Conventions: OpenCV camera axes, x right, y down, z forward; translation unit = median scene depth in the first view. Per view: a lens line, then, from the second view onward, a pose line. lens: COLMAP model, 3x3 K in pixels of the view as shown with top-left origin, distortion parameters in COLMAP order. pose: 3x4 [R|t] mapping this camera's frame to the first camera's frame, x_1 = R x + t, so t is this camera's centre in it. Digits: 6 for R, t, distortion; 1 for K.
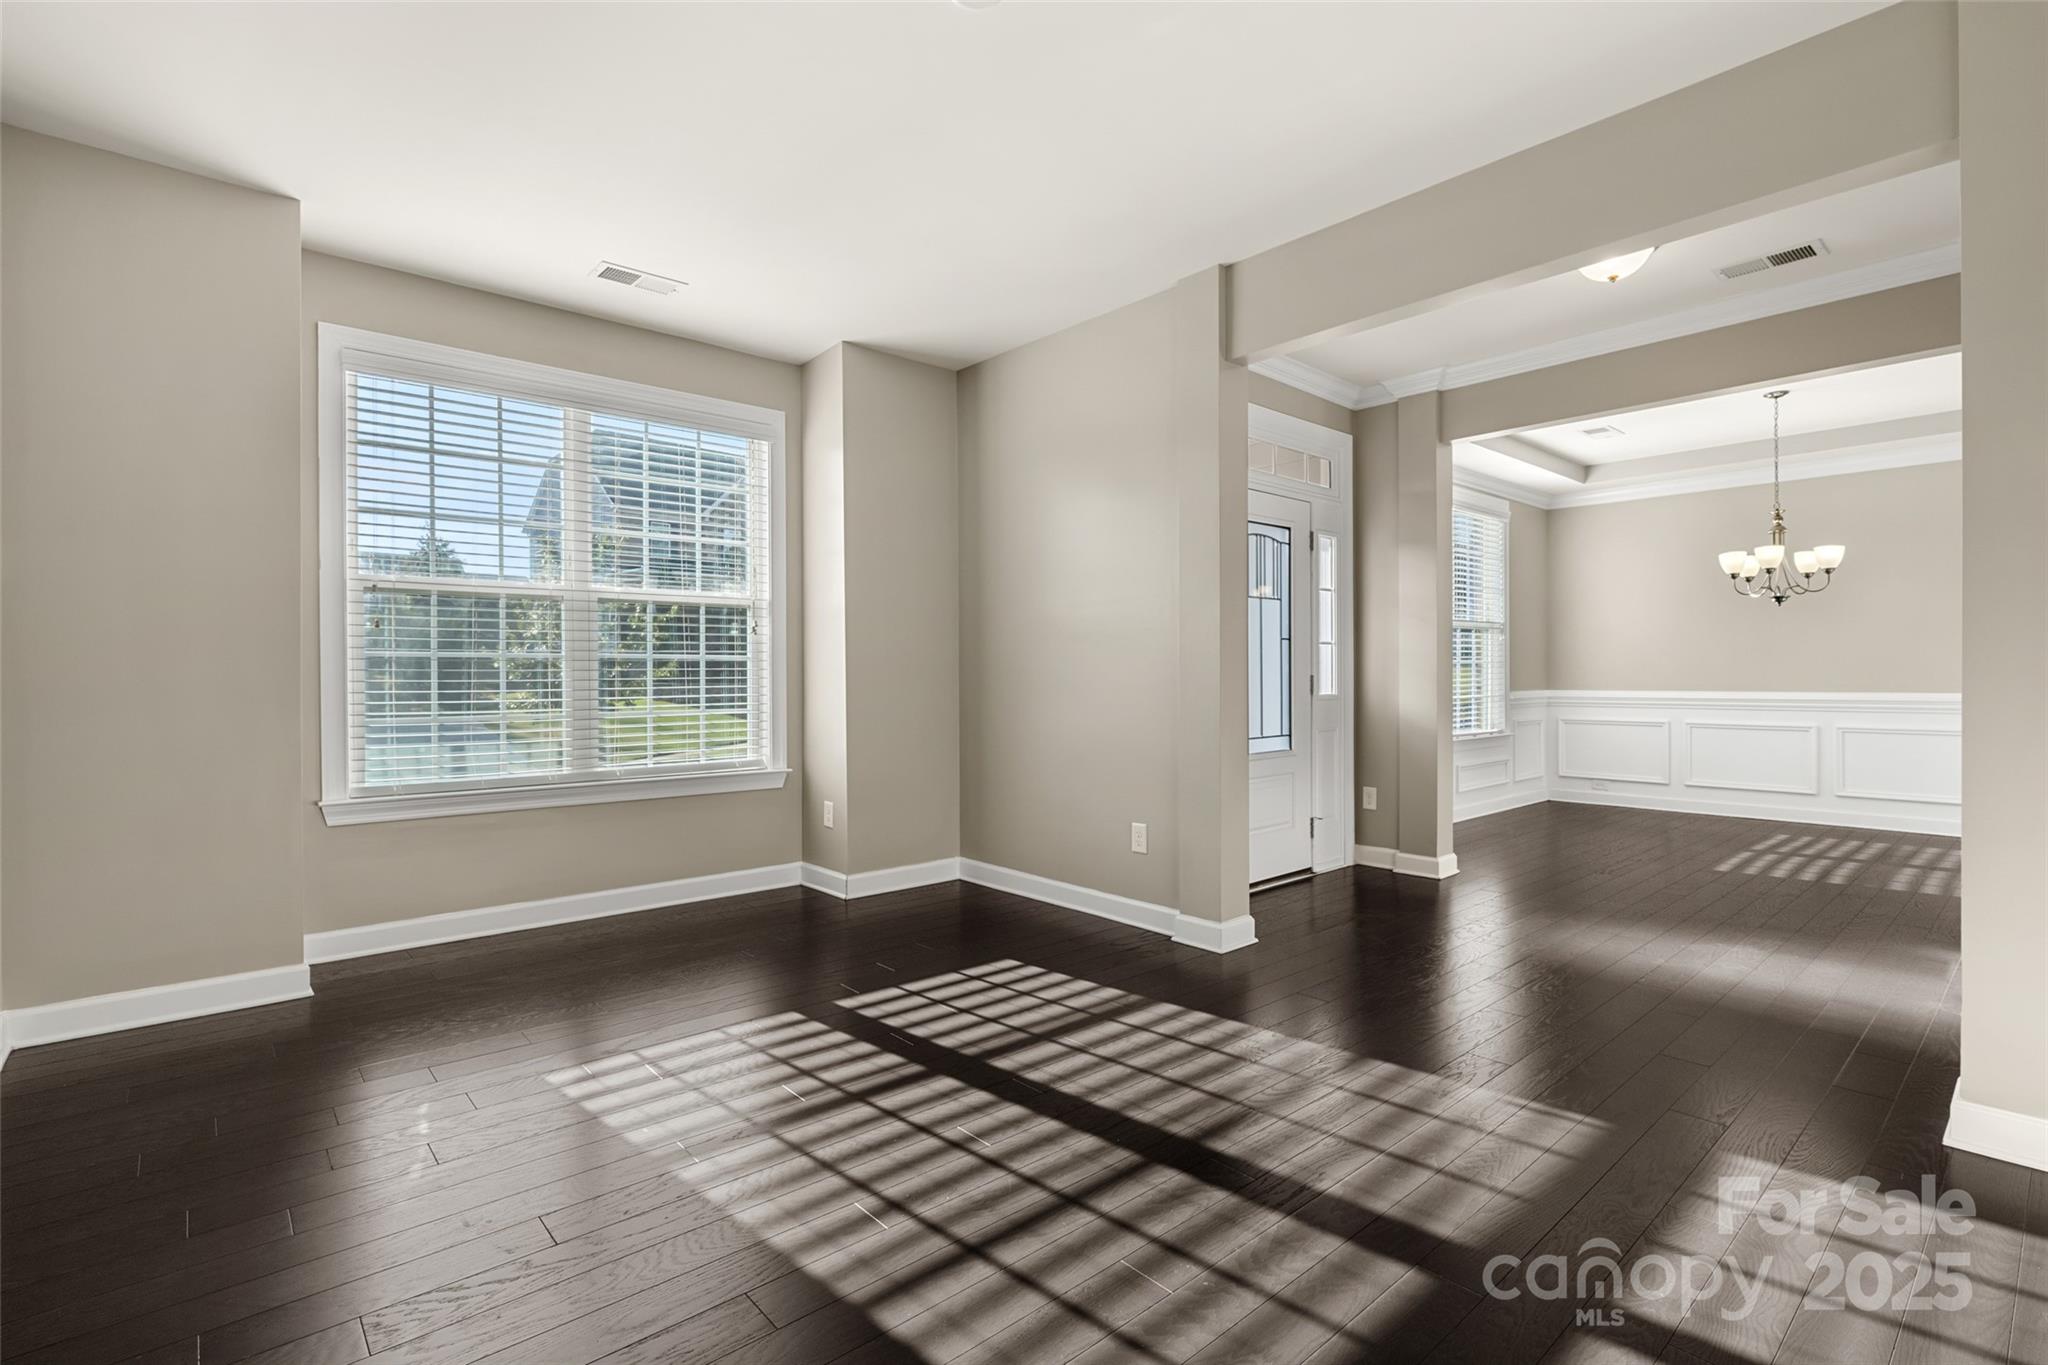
lens RADIAL K [[984.8, 0, 1023.4], [0, 984.8, 686.4], [0, 0, 1]] dist [-0.004416, 0.000488]
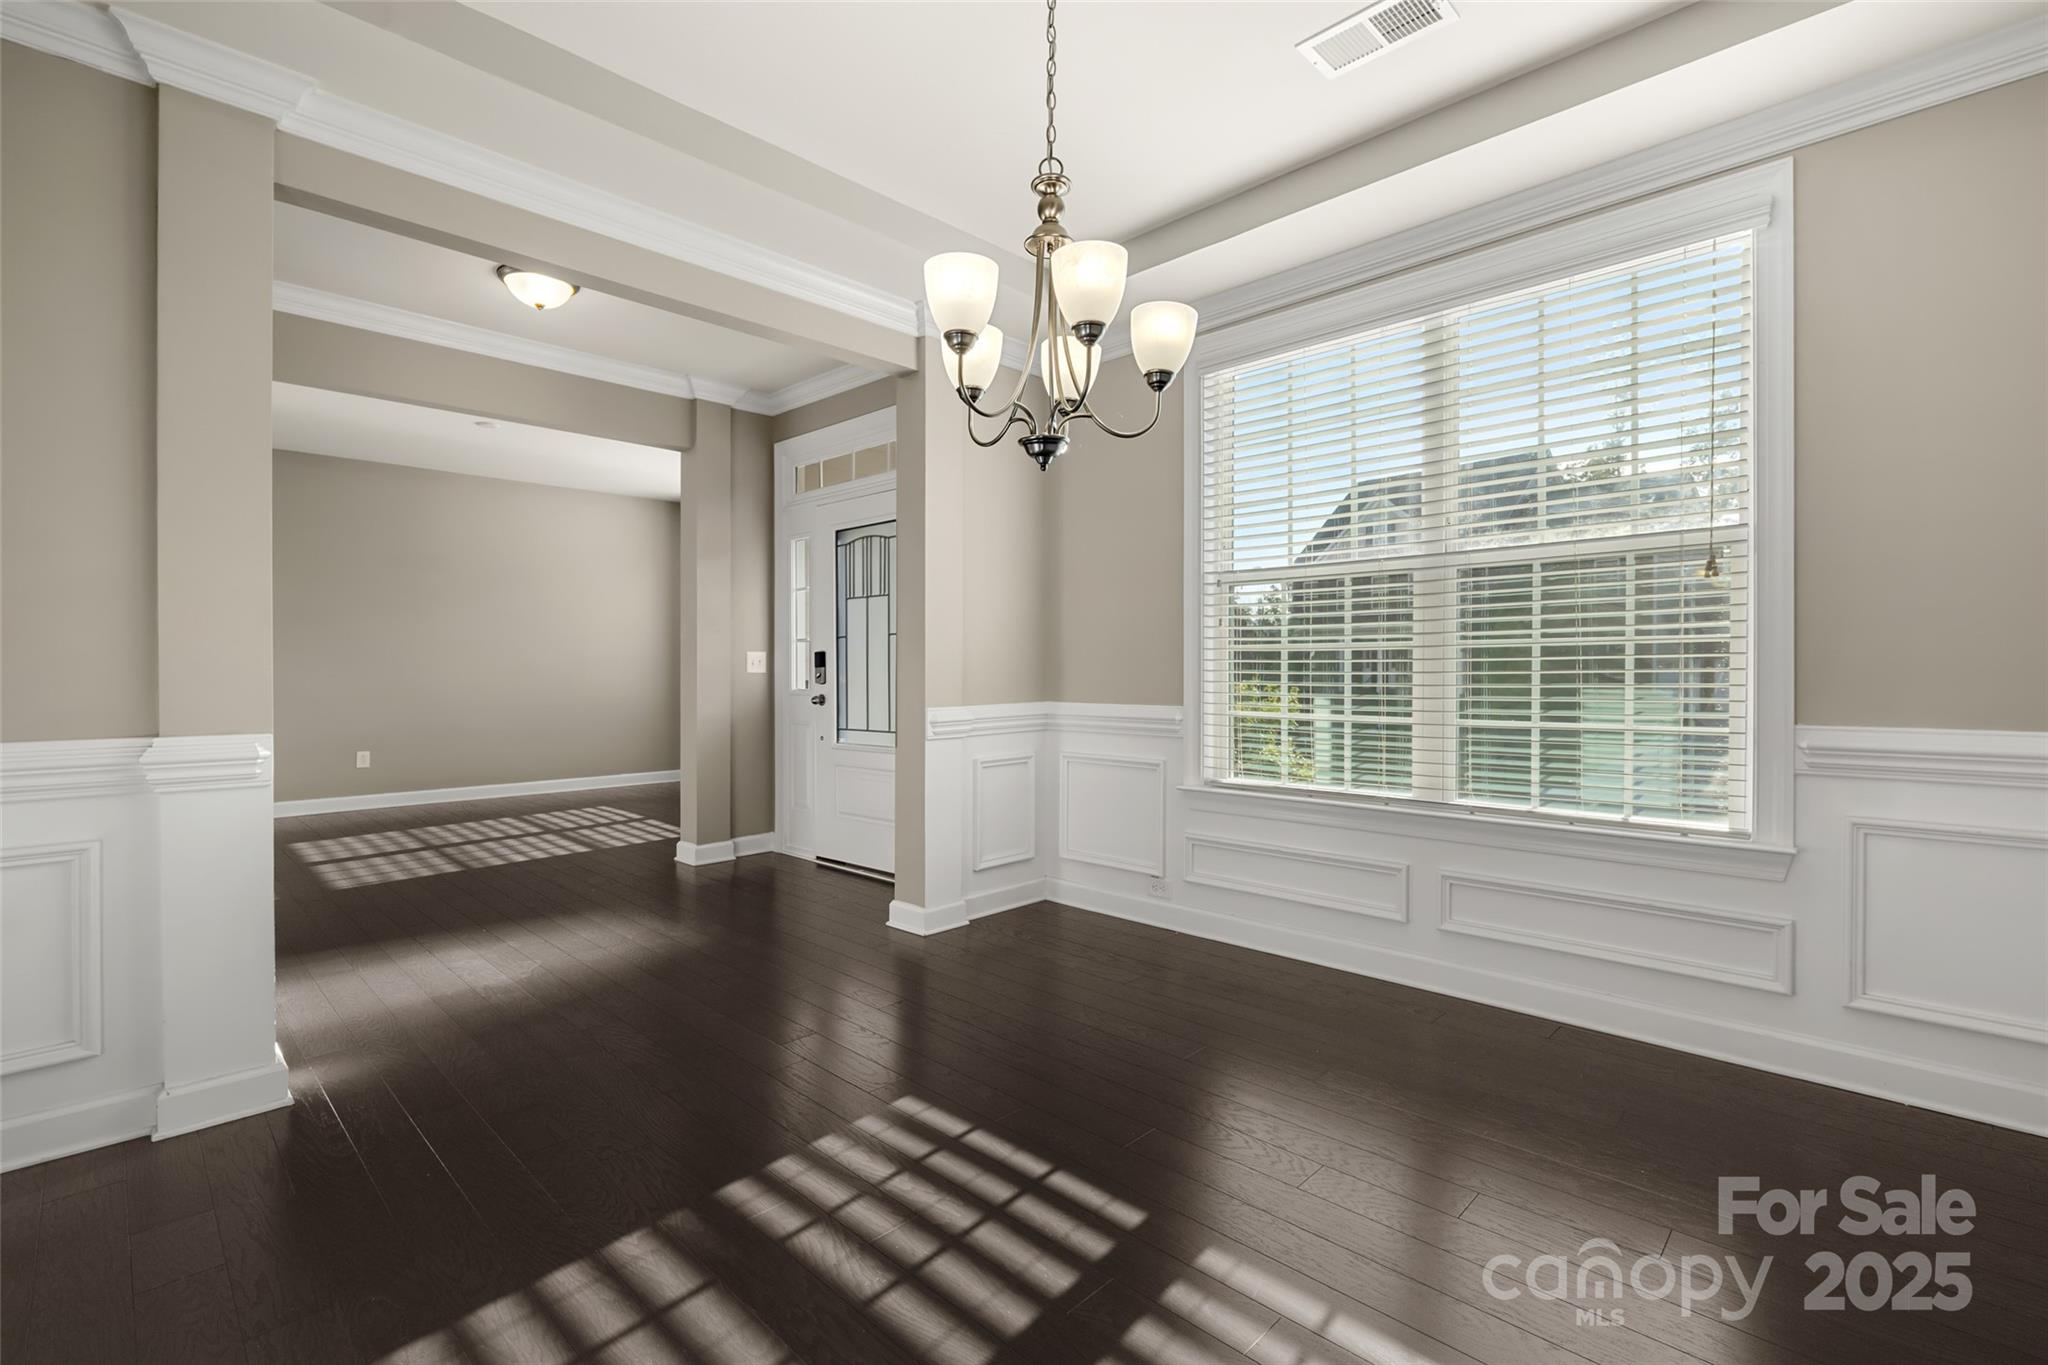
lens RADIAL K [[933.1, 0, 1023.6], [0, 933.1, 681.7], [0, 0, 1]] dist [-0.005284, 0.000857]
pose [[0.045173, 0.014259, -0.998877, 1.210239], [0.001242, 0.999897, 0.014330, -0.013743], [0.998978, -0.001888, 0.045151, 1.093869]]
